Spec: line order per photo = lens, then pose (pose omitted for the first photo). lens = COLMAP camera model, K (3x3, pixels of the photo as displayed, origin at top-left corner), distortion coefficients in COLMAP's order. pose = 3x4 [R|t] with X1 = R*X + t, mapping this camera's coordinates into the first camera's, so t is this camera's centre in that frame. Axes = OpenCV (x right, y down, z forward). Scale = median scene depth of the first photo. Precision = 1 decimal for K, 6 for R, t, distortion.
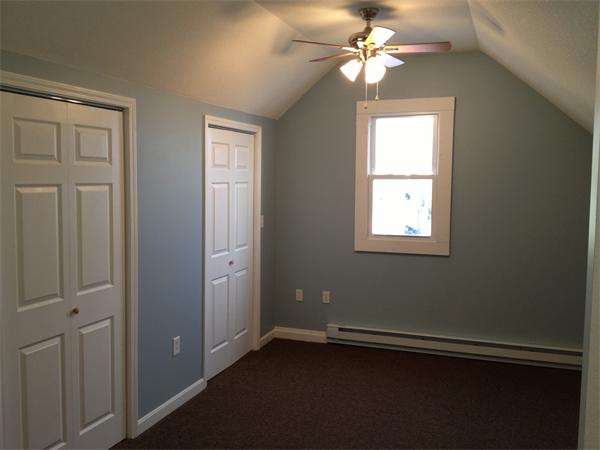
lens RADIAL K [[601.7, 0, 299.2], [0, 601.7, 226.4], [0, 0, 1]] dist [0.057406, 0.000000]
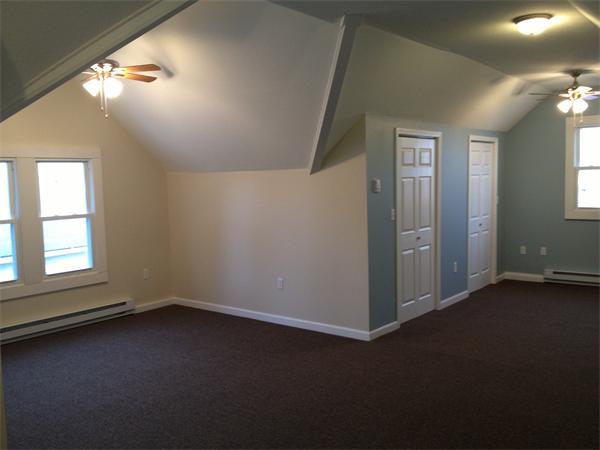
lens RADIAL K [[601.7, 0, 300.9], [0, 601.7, 222.5], [0, 0, 1]] dist [0.057406, 0.000000]
pose [[0.952831, -0.002507, -0.303492, -0.079746], [0.002284, 0.999997, -0.001090, 0.055560], [0.303494, 0.000346, 0.952833, -0.683381]]
